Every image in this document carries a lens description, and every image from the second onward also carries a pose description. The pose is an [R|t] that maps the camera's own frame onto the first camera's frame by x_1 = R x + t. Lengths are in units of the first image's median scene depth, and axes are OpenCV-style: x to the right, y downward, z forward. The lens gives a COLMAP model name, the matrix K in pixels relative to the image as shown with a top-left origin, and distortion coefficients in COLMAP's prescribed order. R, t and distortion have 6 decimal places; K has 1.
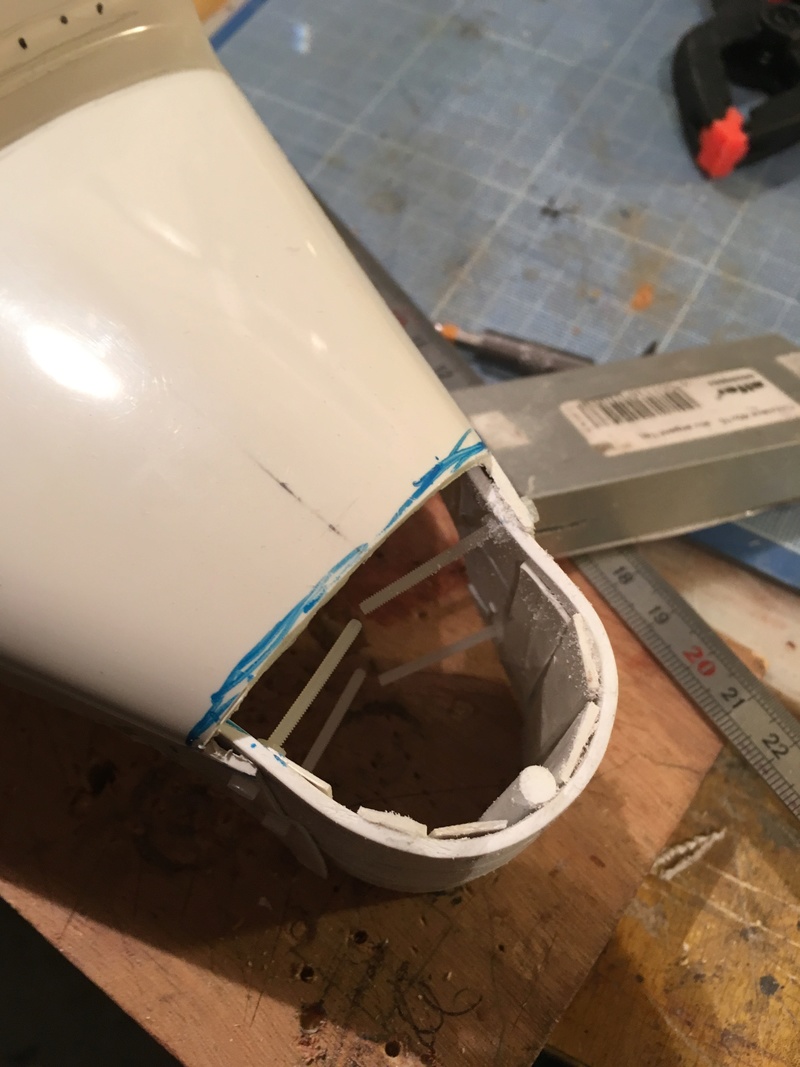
lens RADIAL K [[975.3, 0, 378.0], [0, 975.3, 532.9], [0, 0, 1]] dist [0.036855, -0.091927]
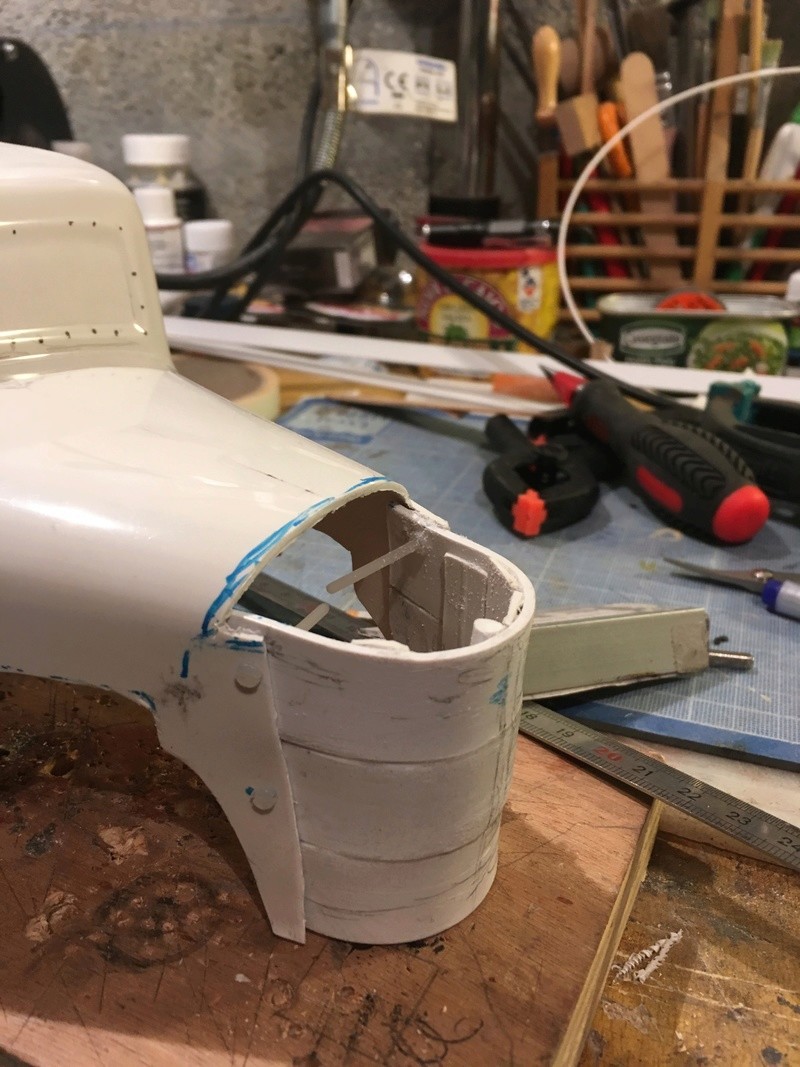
lens RADIAL K [[975.3, 0, 378.0], [0, 975.3, 532.9], [0, 0, 1]] dist [0.036855, -0.091927]
pose [[0.985440, -0.030919, 0.167189, -0.132827], [0.132401, 0.756460, -0.640498, 0.685318], [-0.106668, 0.653308, 0.749540, -0.008235]]
